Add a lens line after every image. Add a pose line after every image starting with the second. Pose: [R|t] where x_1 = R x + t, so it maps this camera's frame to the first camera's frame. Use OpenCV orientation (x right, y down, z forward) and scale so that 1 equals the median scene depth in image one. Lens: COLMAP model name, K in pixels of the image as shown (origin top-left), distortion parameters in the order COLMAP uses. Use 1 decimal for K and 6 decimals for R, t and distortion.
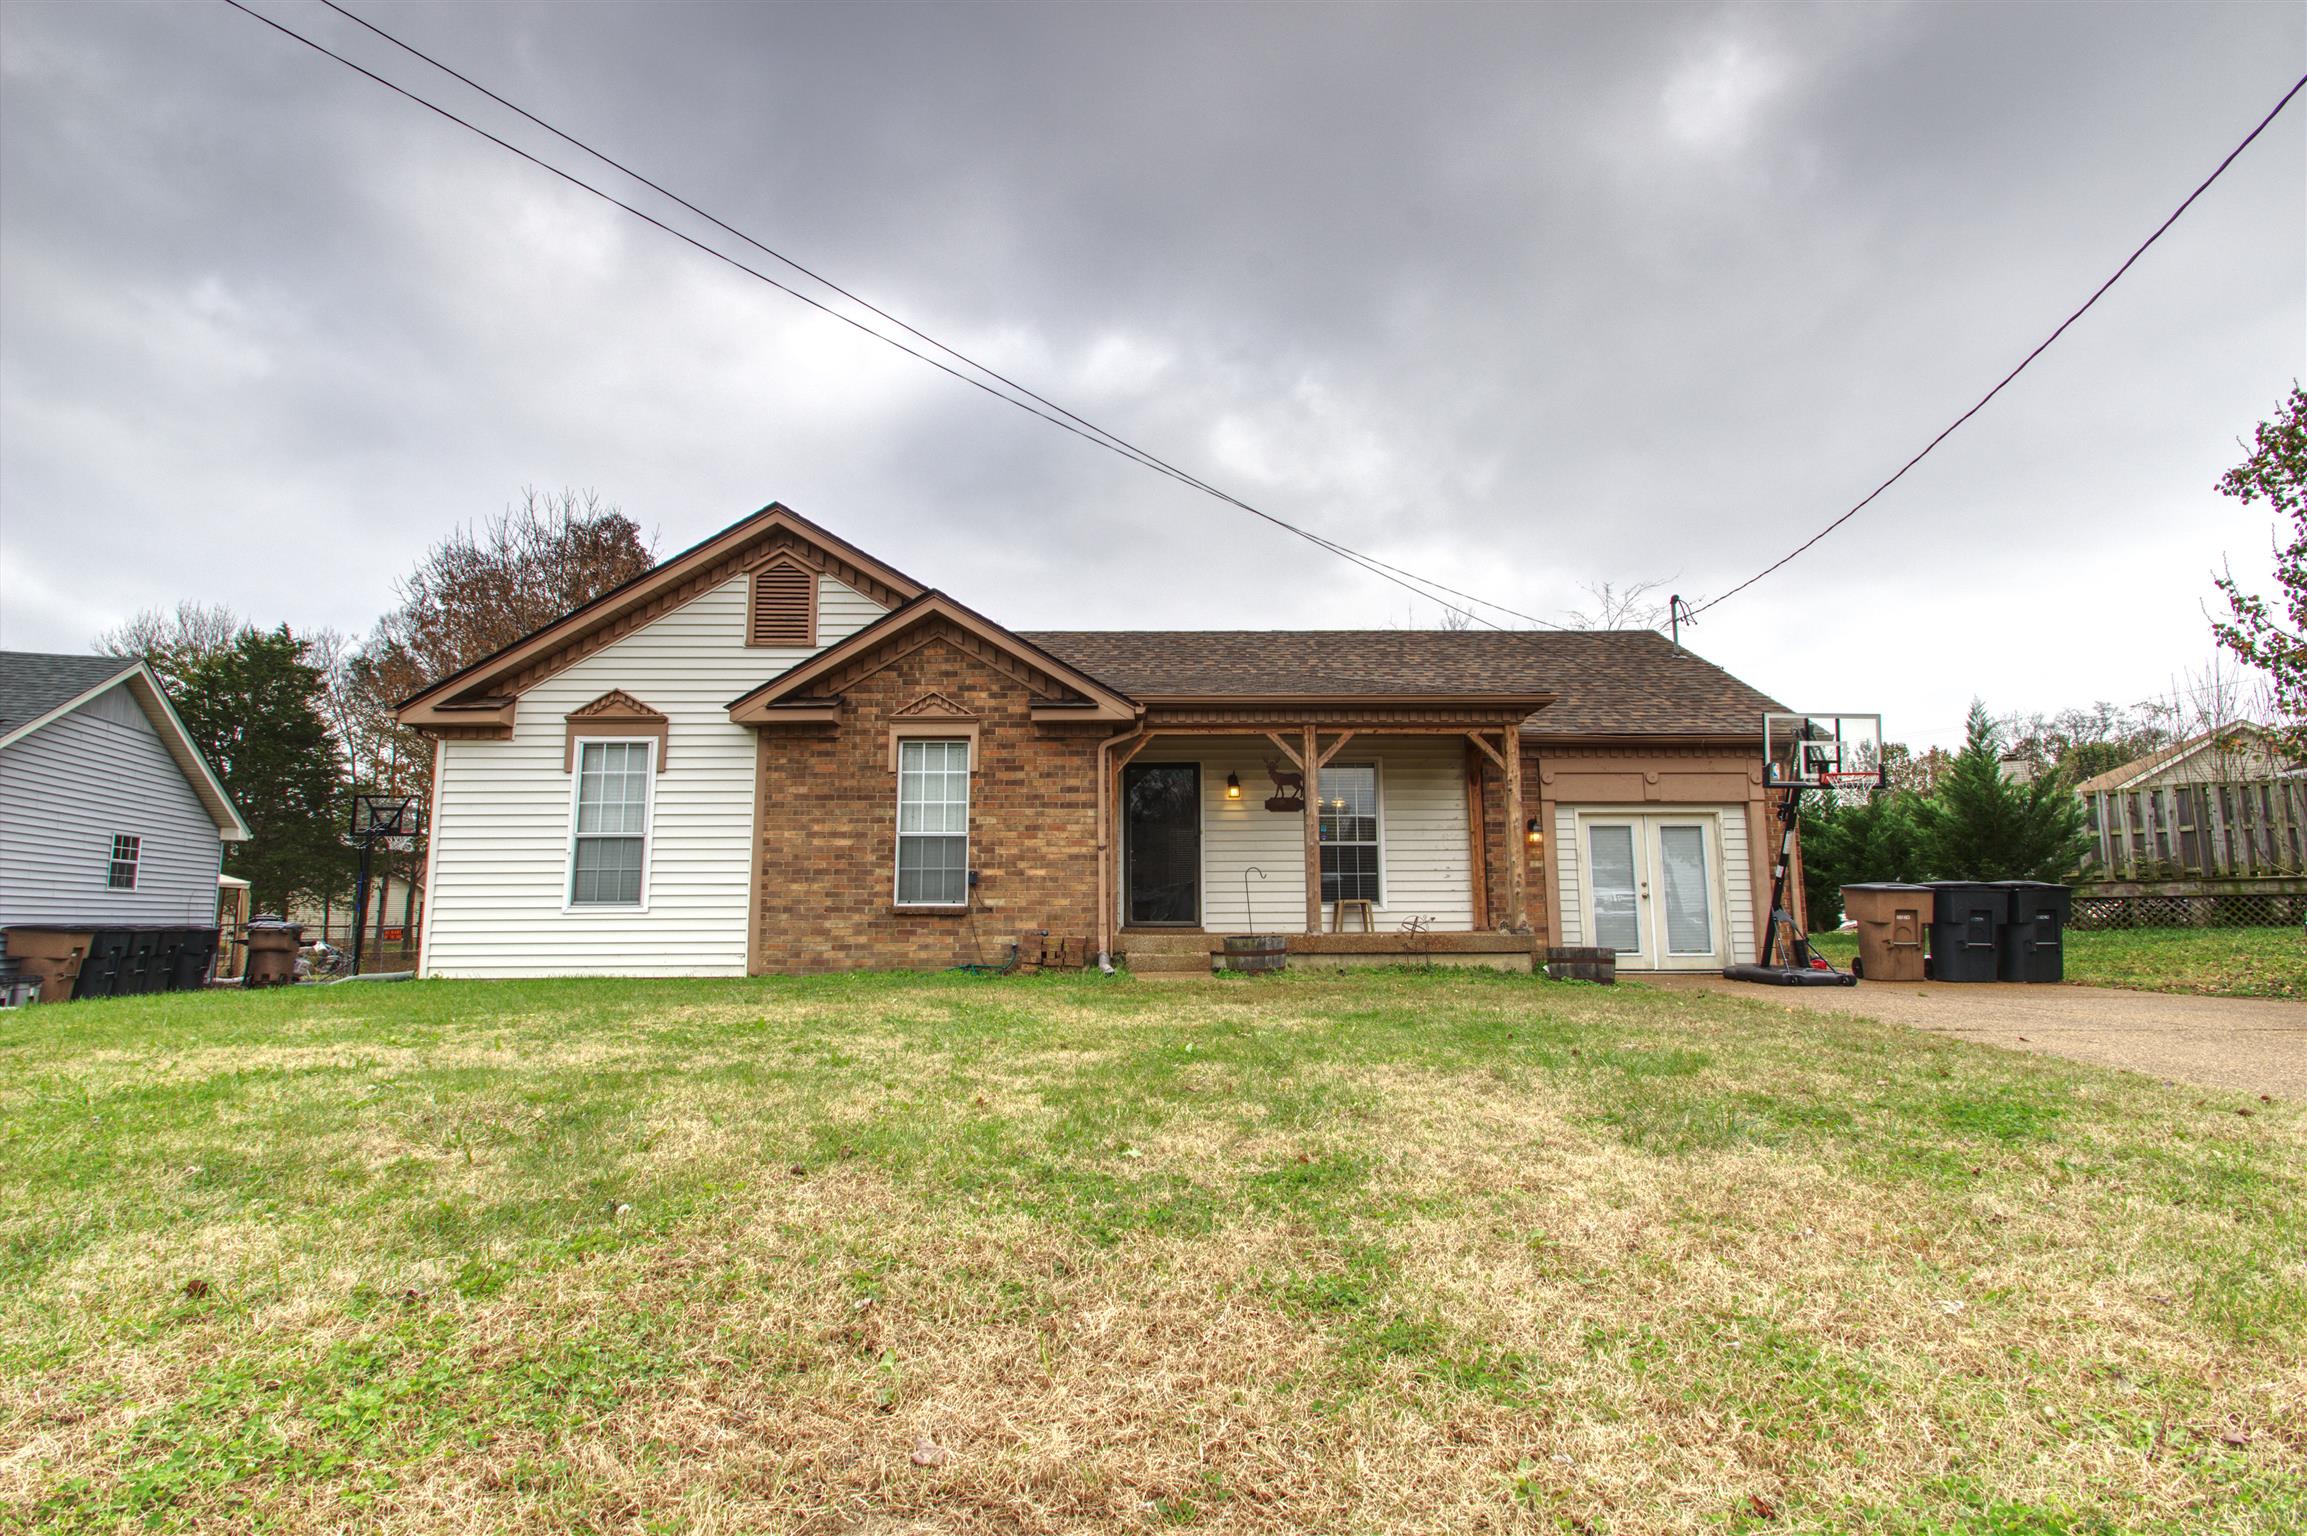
lens RADIAL K [[1095.5, 0, 1153.5], [0, 1095.5, 768.0], [0, 0, 1]] dist [0.000163, -0.000415]
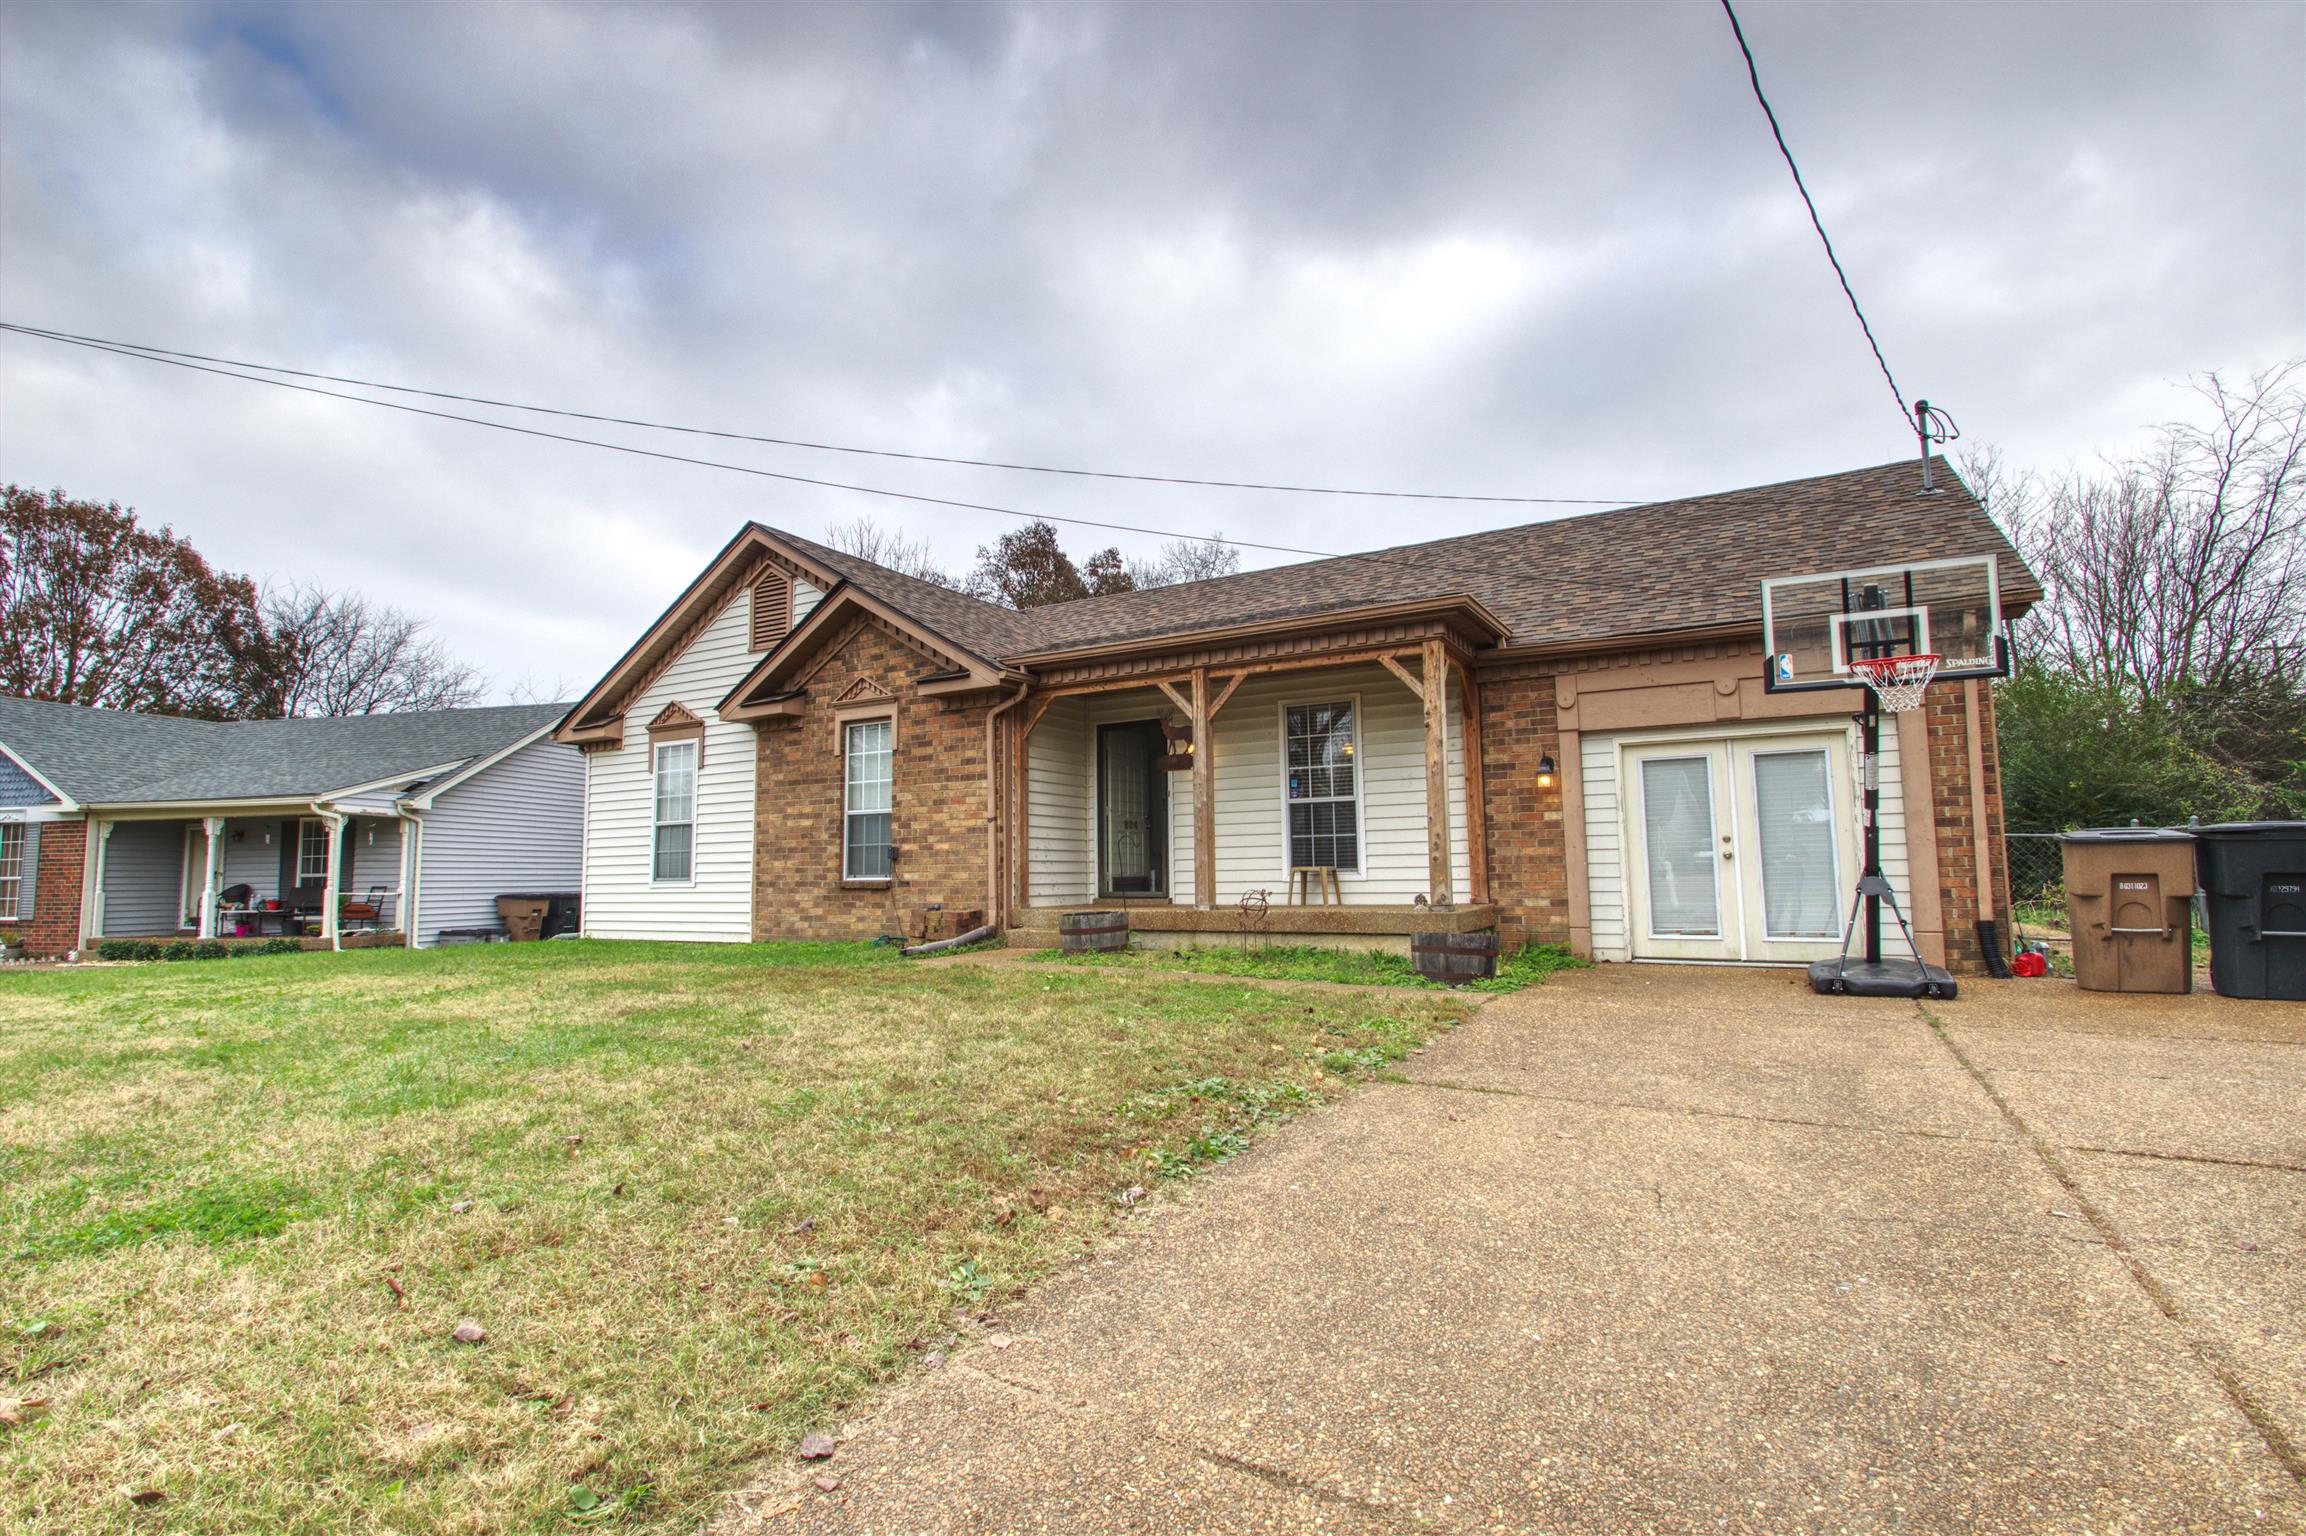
lens RADIAL K [[1095.1, 0, 1153.0], [0, 1095.1, 768.0], [0, 0, 1]] dist [0.000163, -0.000415]
pose [[0.854183, -0.058895, -0.516627, 0.573042], [0.081804, 0.996413, 0.021664, 0.017814], [0.513498, -0.060767, 0.855936, 0.242668]]
